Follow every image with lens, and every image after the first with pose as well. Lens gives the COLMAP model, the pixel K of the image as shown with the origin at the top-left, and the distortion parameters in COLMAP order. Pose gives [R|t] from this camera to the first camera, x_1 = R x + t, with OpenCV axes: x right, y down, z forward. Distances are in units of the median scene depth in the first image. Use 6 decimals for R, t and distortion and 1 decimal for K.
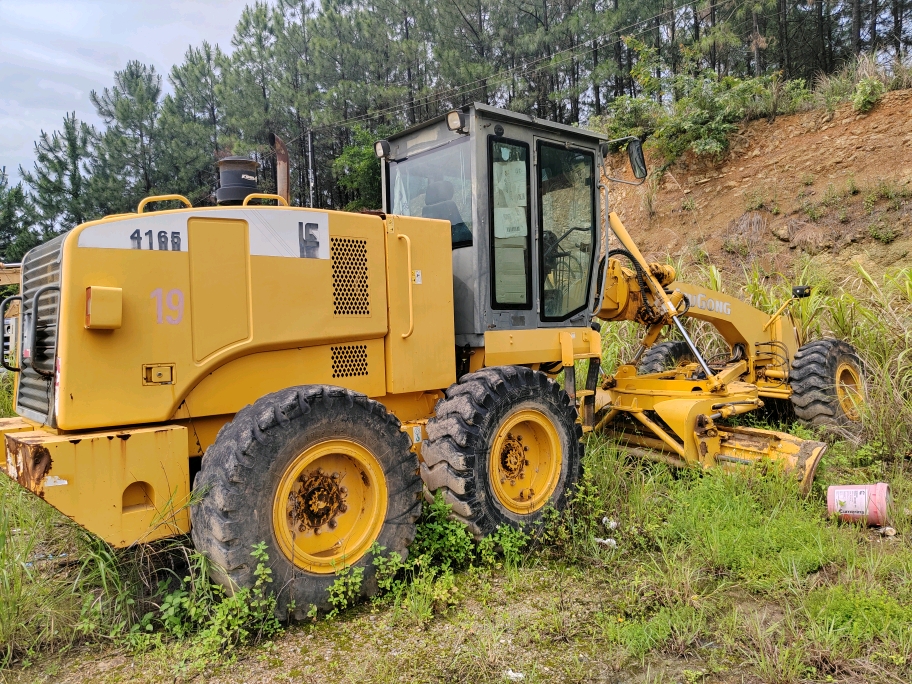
lens RADIAL K [[699.7, 0, 441.2], [0, 699.7, 332.4], [0, 0, 1]] dist [0.014916, -0.018065]
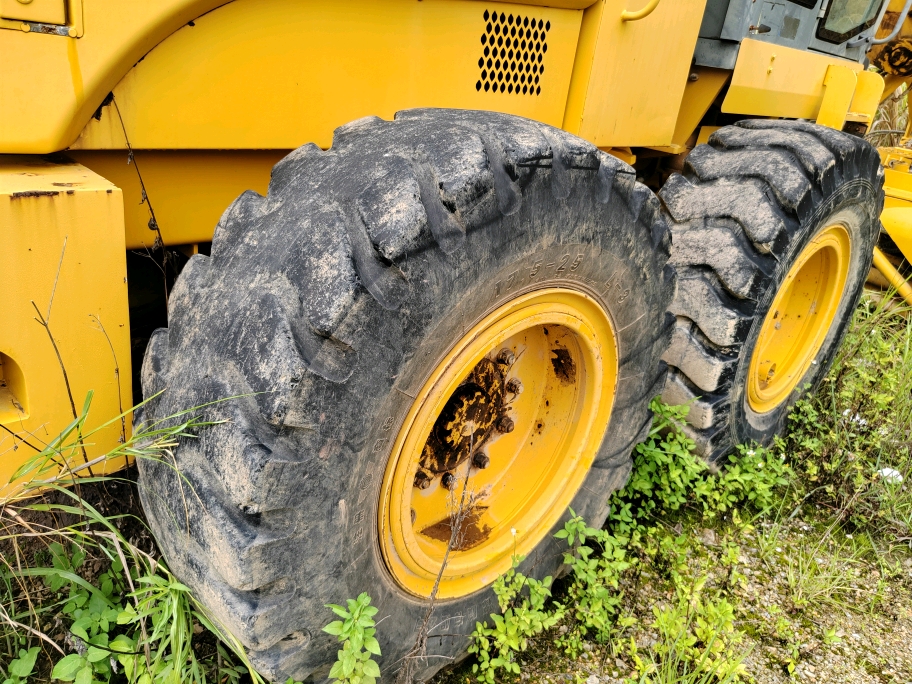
lens RADIAL K [[699.7, 0, 444.5], [0, 699.7, 339.0], [0, 0, 1]] dist [0.014916, -0.018065]
pose [[0.984076, 0.137313, 0.112866, -0.233715], [-0.171060, 0.904148, 0.391478, 0.044708], [-0.048293, -0.404551, 0.913239, 0.643950]]
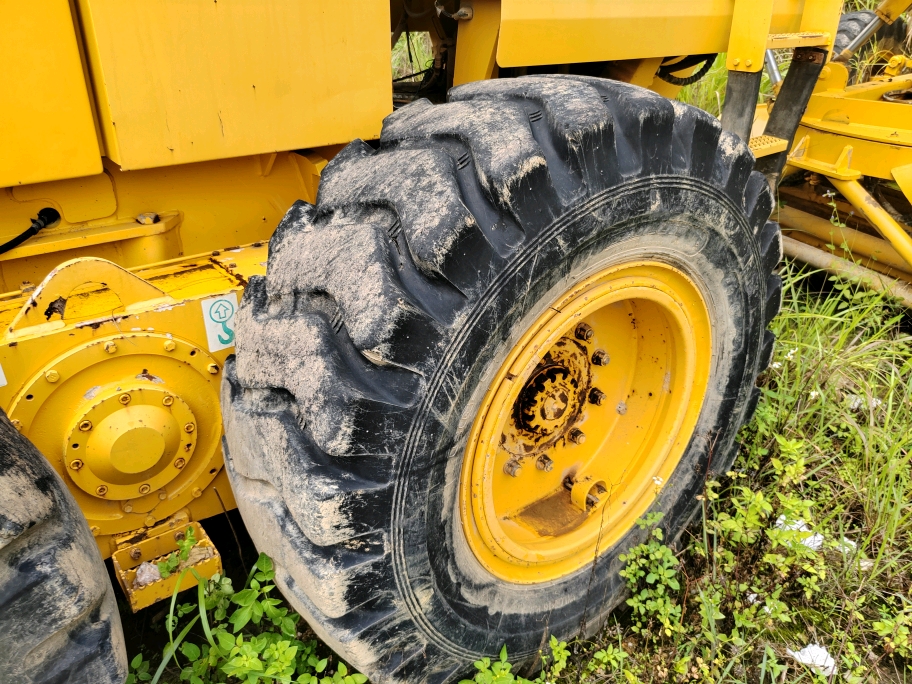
lens RADIAL K [[699.7, 0, 457.5], [0, 699.7, 340.4], [0, 0, 1]] dist [0.014916, -0.018065]
pose [[0.997396, 0.067381, -0.025713, 0.082238], [-0.048529, 0.890771, 0.451854, 0.024116], [0.053350, -0.449430, 0.891721, 0.907175]]
